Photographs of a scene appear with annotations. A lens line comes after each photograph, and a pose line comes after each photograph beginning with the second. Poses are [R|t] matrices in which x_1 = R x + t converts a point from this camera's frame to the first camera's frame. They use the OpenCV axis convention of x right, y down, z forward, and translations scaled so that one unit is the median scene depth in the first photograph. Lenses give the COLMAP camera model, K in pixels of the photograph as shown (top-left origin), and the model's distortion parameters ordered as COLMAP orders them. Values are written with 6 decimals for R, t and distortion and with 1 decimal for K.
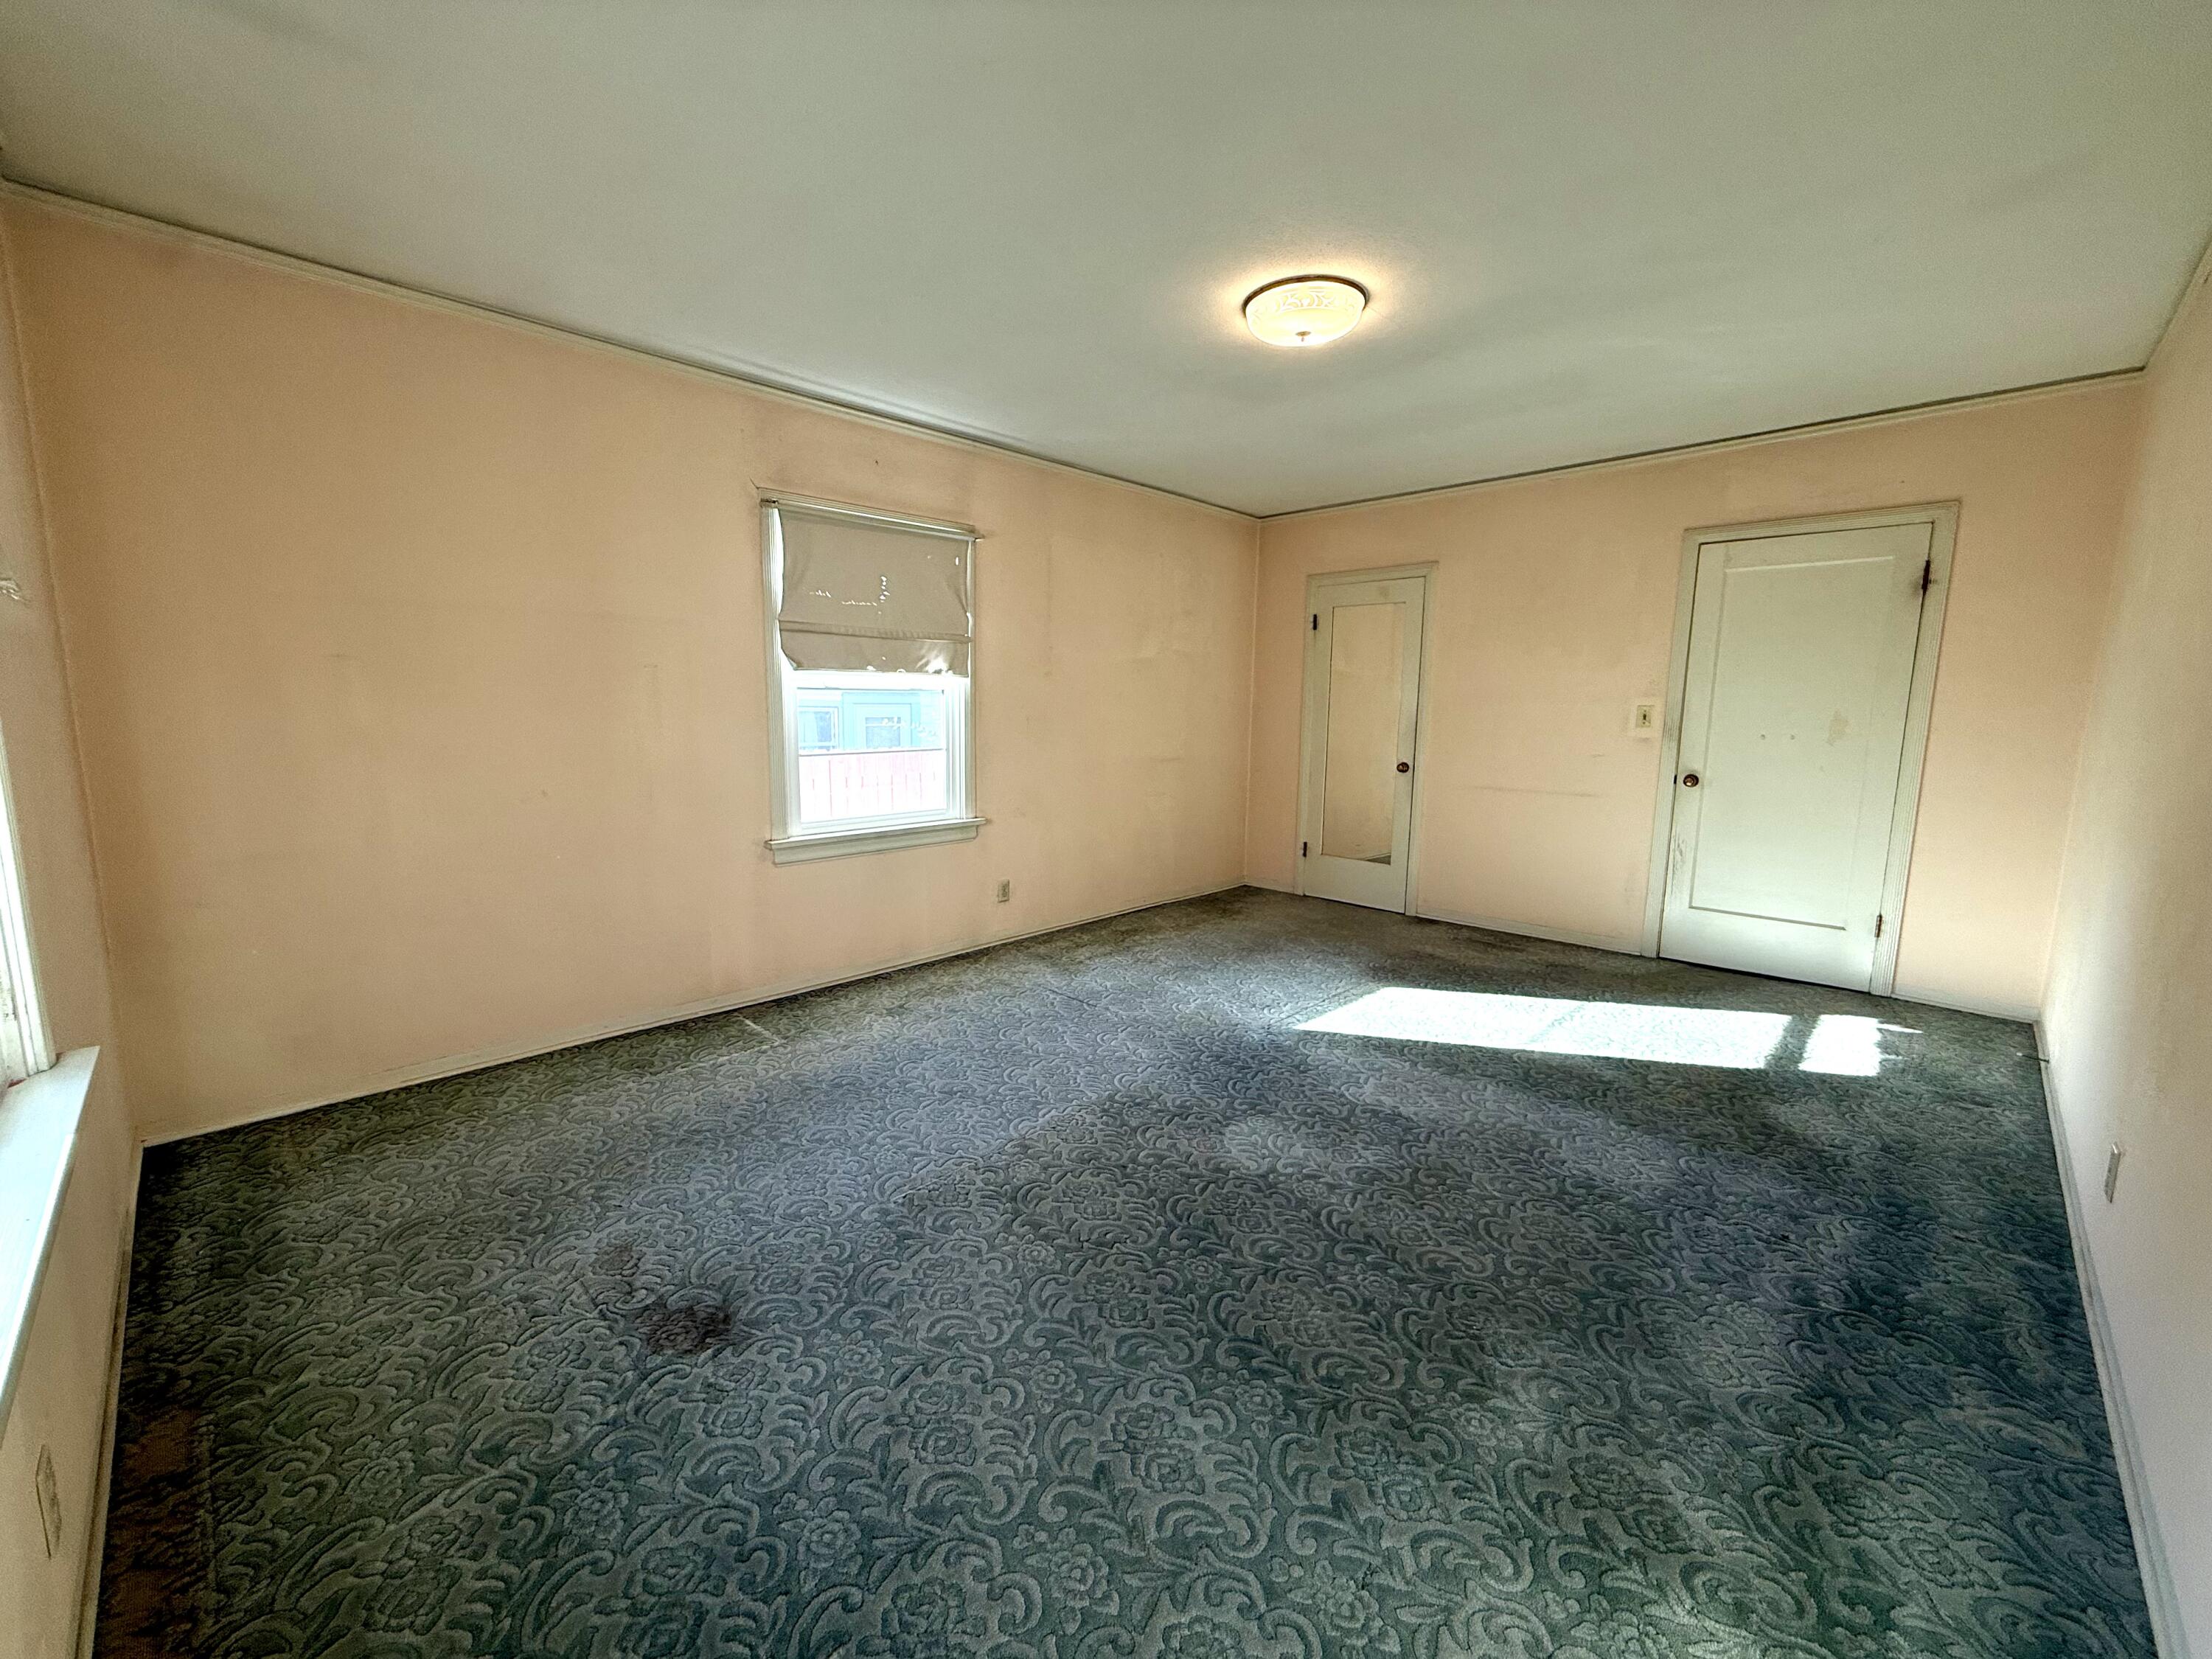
lens RADIAL K [[881.1, 0, 1102.6], [0, 881.1, 830.1], [0, 0, 1]] dist [-0.001787, -0.000017]
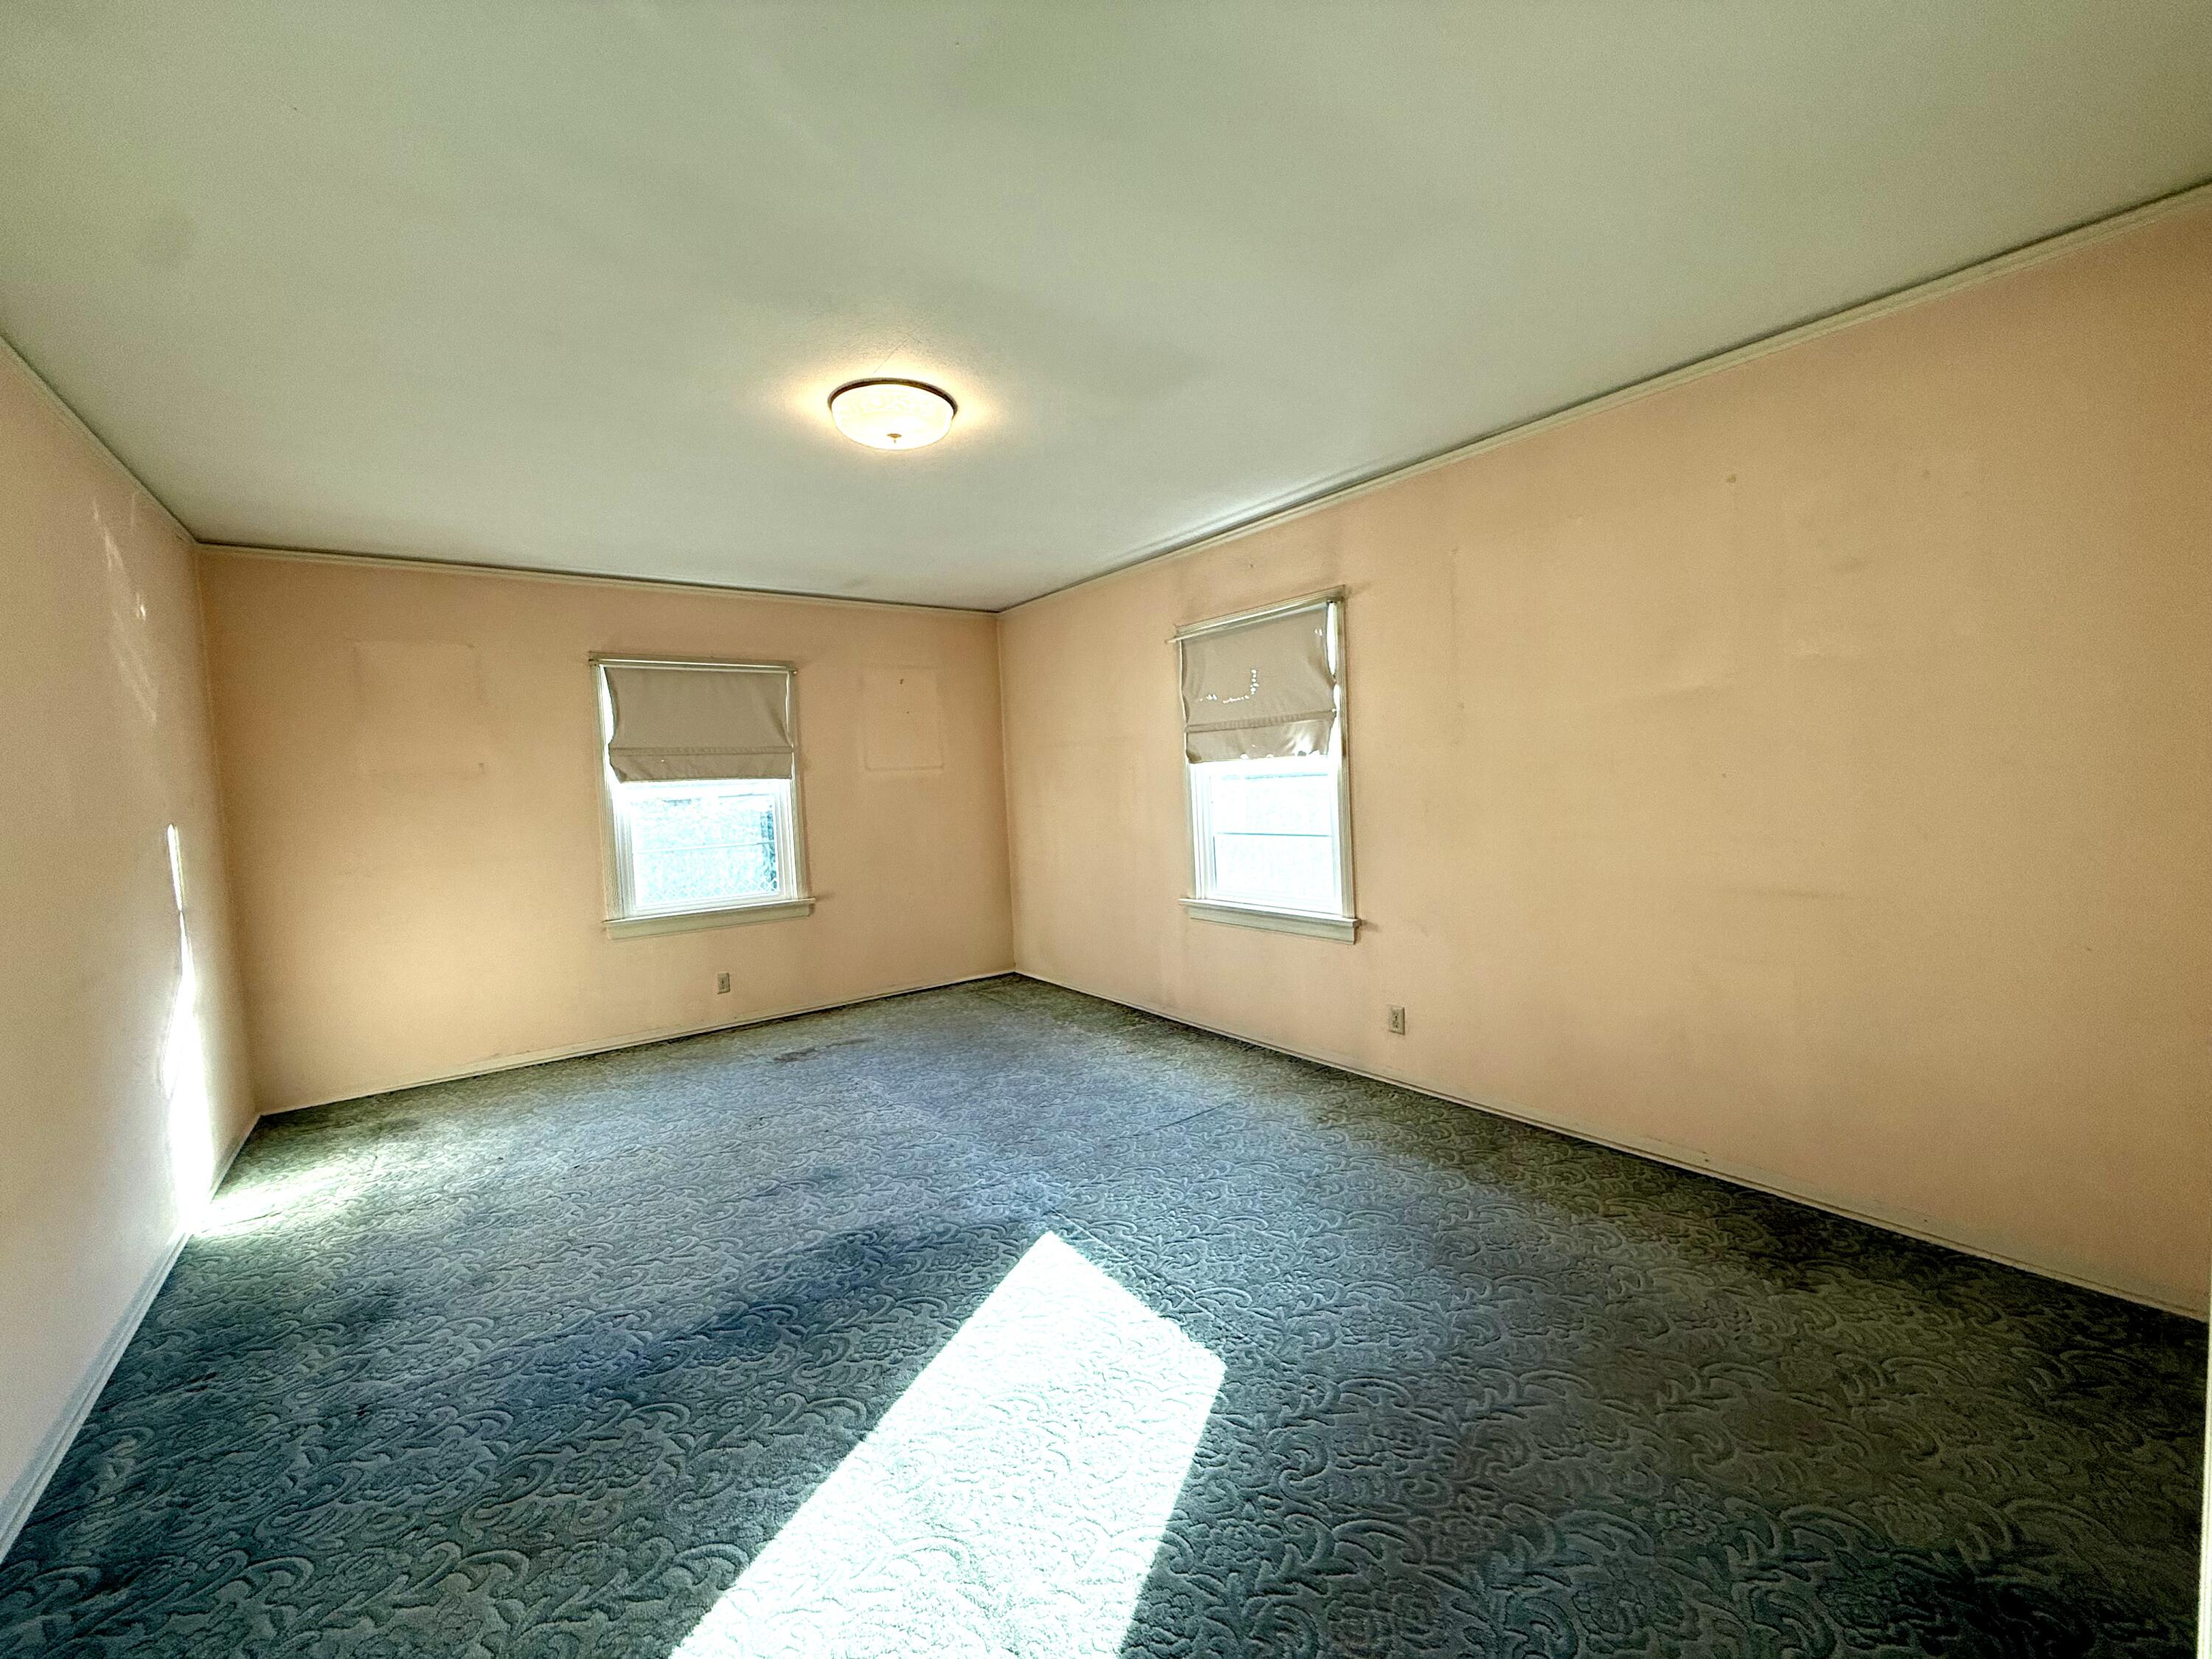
lens RADIAL K [[881.1, 0, 1102.6], [0, 881.1, 830.1], [0, 0, 1]] dist [-0.001787, -0.000017]
pose [[-0.164497, 0.054906, -0.984848, 0.815693], [-0.099405, 0.992444, 0.071933, -0.151238], [0.981356, 0.109732, -0.157796, 0.987810]]
